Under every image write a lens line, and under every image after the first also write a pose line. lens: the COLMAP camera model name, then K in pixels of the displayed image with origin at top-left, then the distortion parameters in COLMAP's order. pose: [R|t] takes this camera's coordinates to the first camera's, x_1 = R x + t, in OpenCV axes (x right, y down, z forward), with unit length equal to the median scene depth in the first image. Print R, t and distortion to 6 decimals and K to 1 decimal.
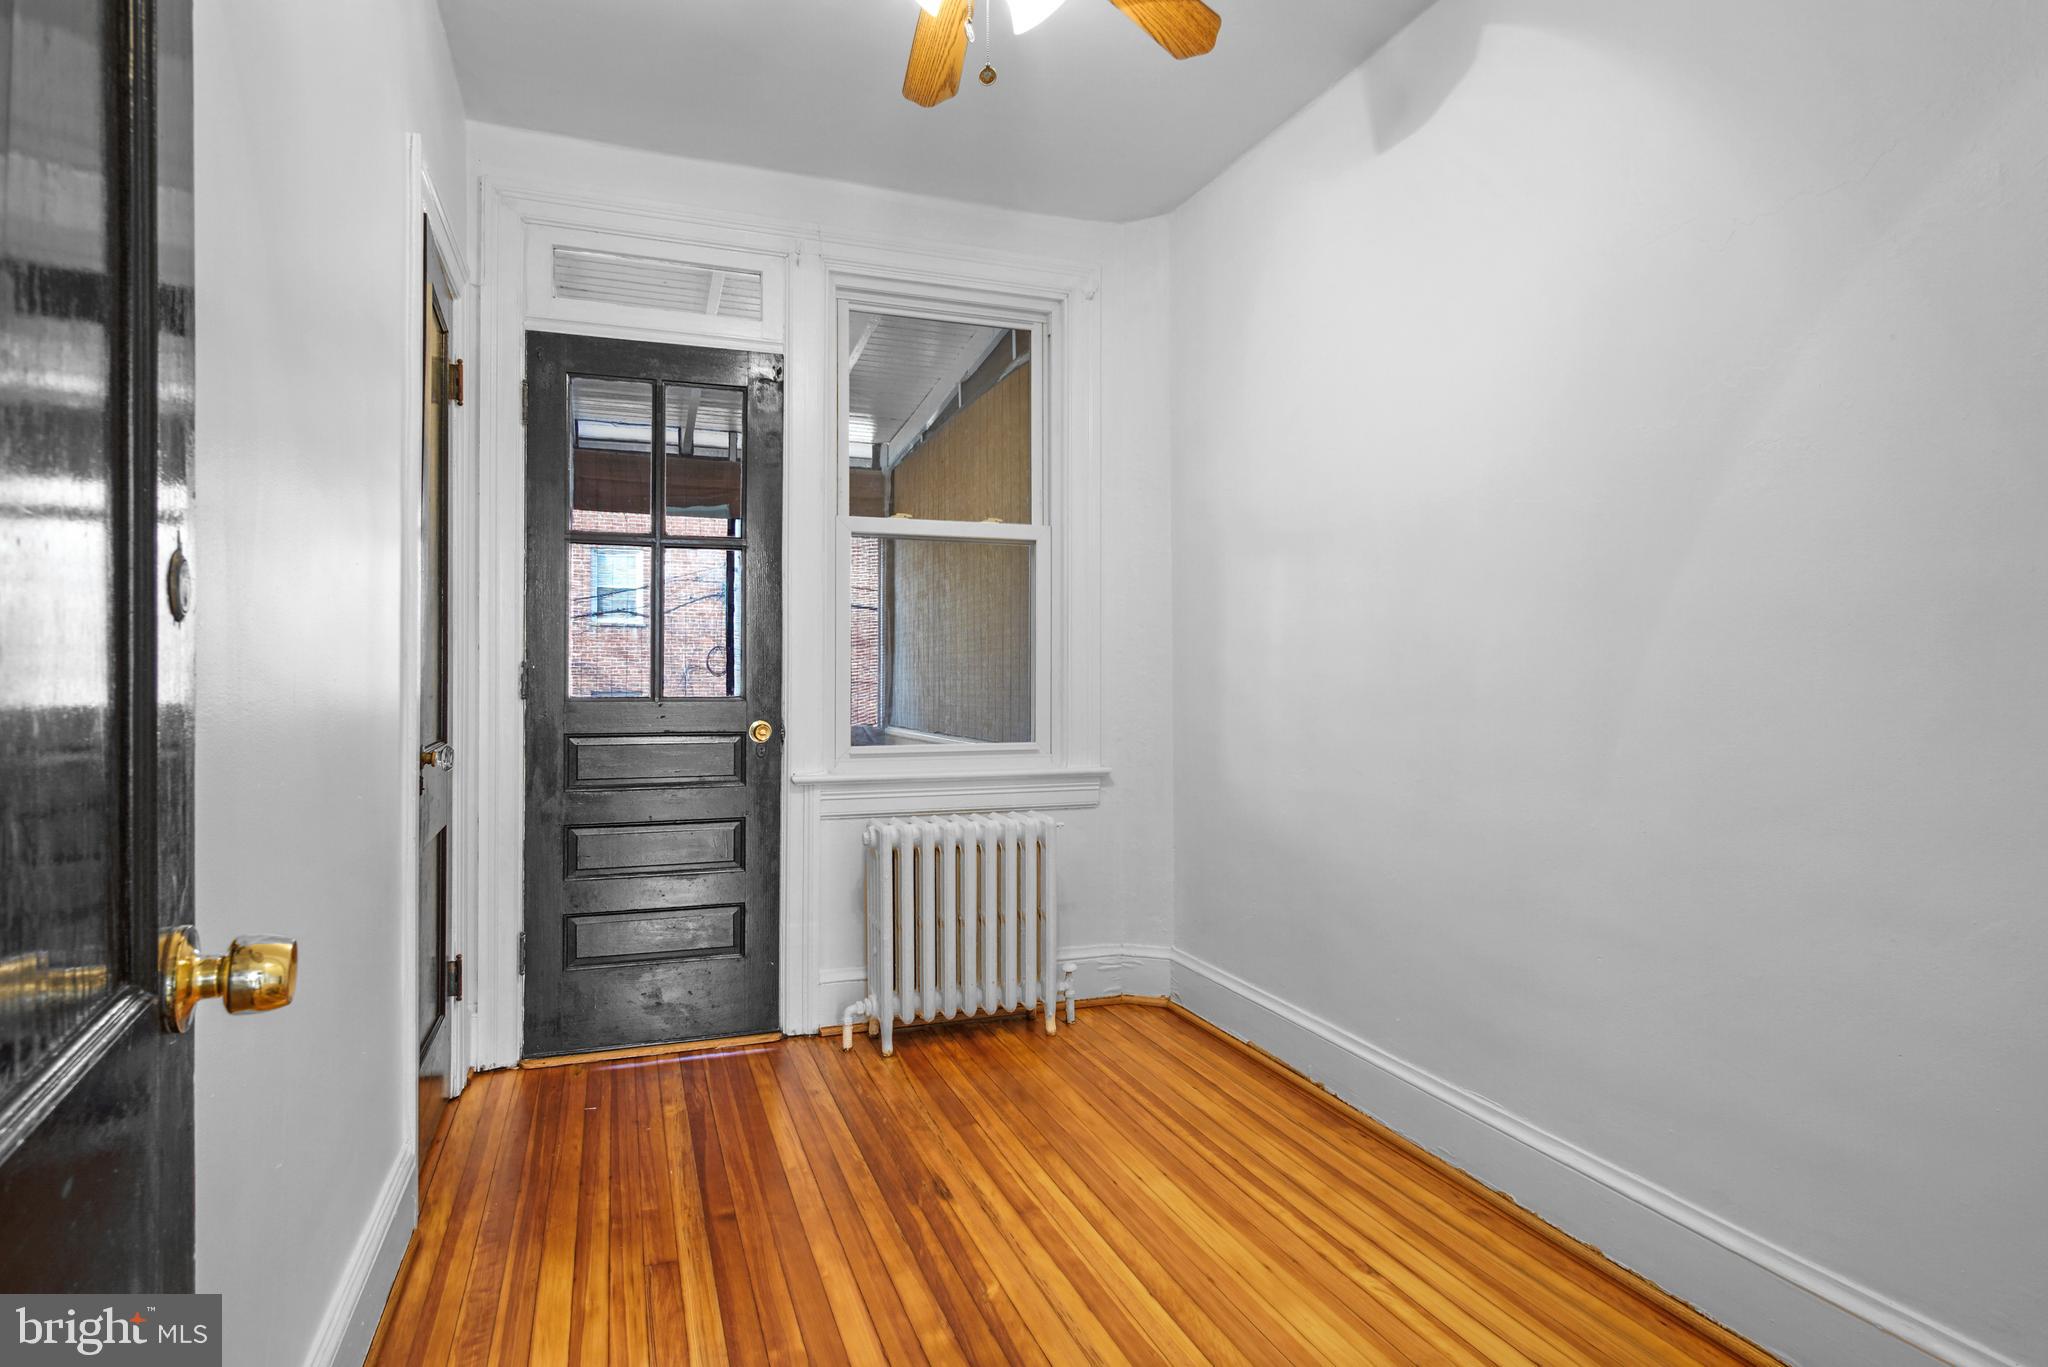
lens RADIAL K [[1105.3, 0, 1023.2], [0, 1105.3, 672.8], [0, 0, 1]] dist [-0.020673, 0.004929]
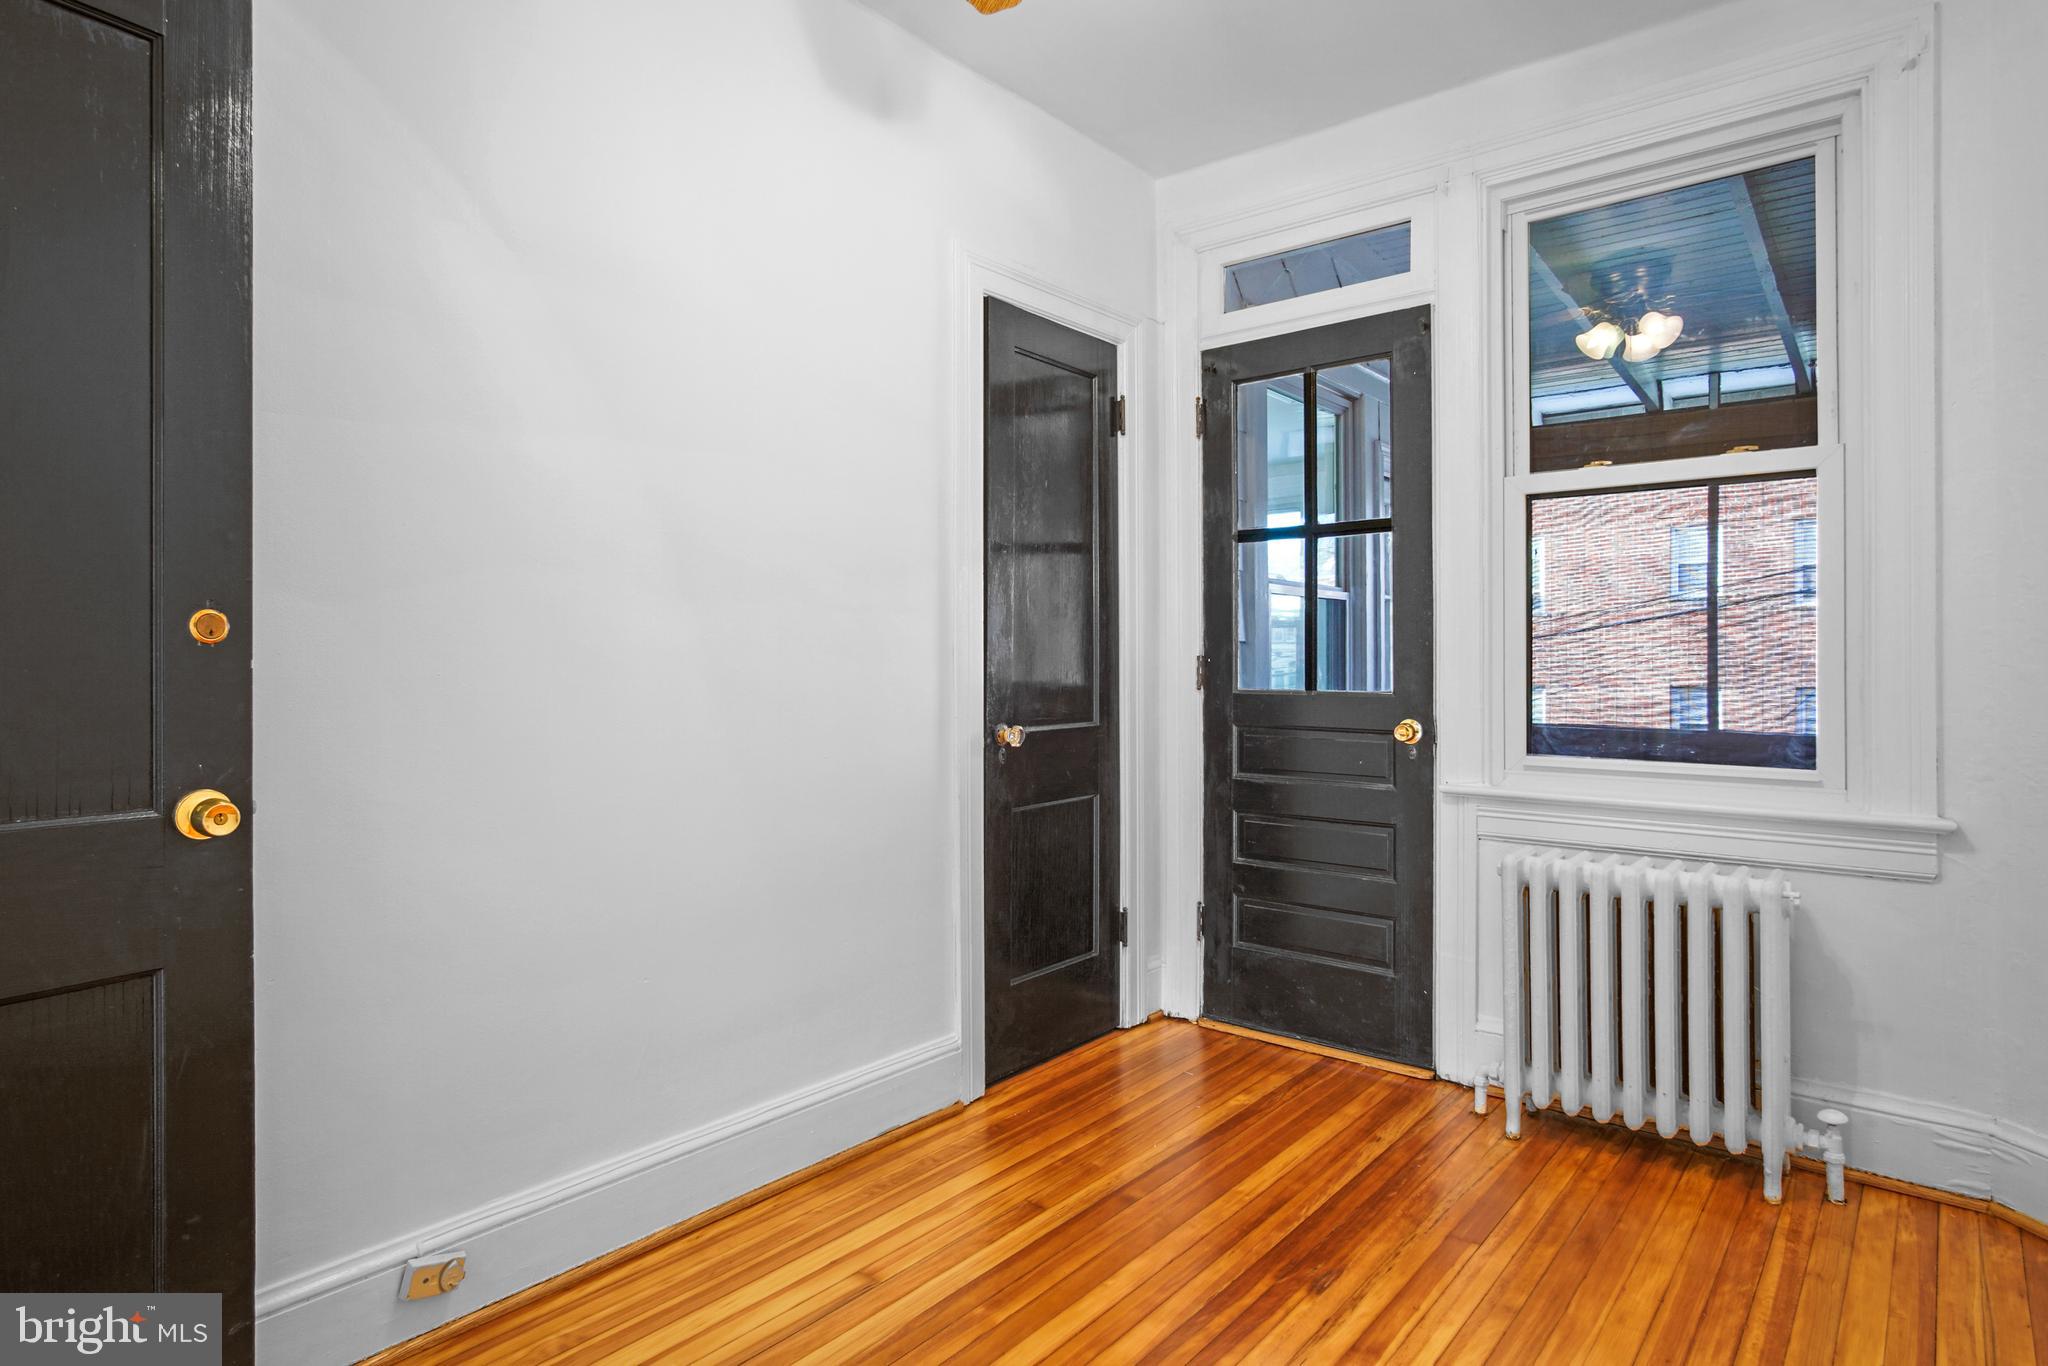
lens RADIAL K [[1105.3, 0, 1015.5], [0, 1105.3, 680.7], [0, 0, 1]] dist [-0.020673, 0.004929]
pose [[0.496187, 0.013857, -0.868105, 0.389067], [0.001177, 0.999861, 0.016633, -0.003517], [0.868215, -0.009275, 0.496102, 0.279832]]
